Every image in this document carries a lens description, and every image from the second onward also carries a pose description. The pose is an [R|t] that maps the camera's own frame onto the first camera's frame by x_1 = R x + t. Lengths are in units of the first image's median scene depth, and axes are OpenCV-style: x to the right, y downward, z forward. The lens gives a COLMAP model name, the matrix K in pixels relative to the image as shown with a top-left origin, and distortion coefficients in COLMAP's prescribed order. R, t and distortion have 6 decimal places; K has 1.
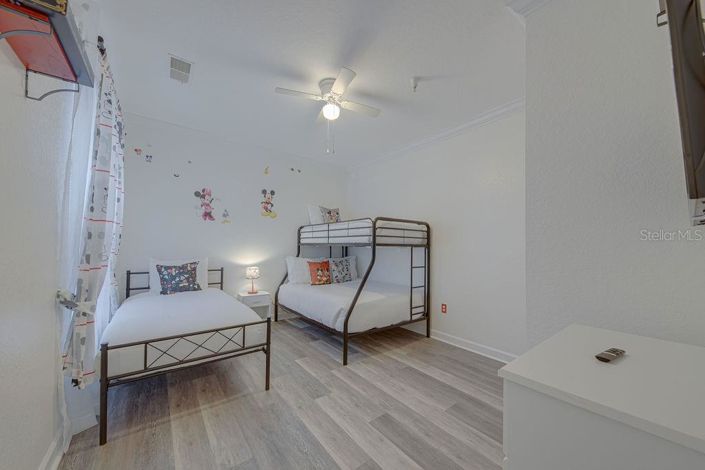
lens RADIAL K [[260.8, 0, 352.2], [0, 260.8, 240.7], [0, 0, 1]] dist [0.000494, 0.000017]
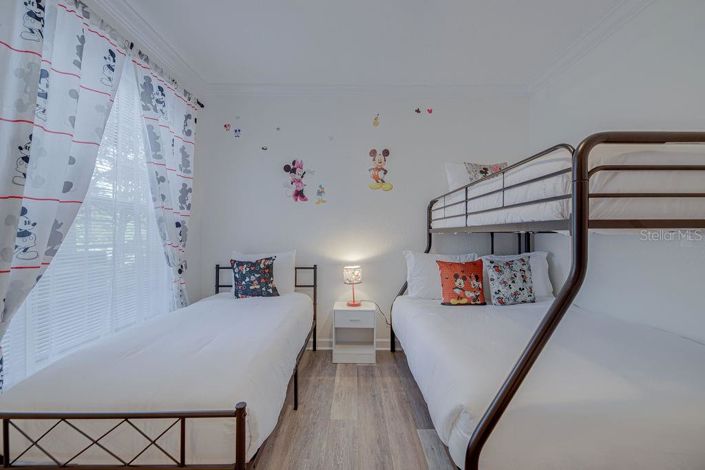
lens RADIAL K [[276.4, 0, 352.8], [0, 276.4, 233.3], [0, 0, 1]] dist [0.002876, -0.000046]
pose [[0.790019, -0.016518, -0.612860, 0.056541], [0.025815, 0.999647, 0.006334, 0.013201], [0.612539, -0.020825, 0.790166, 0.453067]]
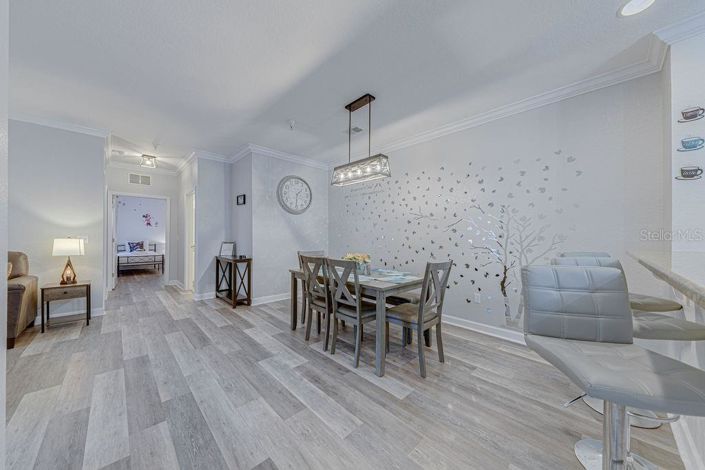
lens RADIAL K [[244.9, 0, 352.5], [0, 244.9, 235.0], [0, 0, 1]] dist [0.007643, -0.000727]
pose [[0.992695, -0.007071, 0.120440, 1.177899], [0.004405, 0.999740, 0.022386, -0.032843], [-0.120567, -0.021692, 0.992468, -1.701539]]
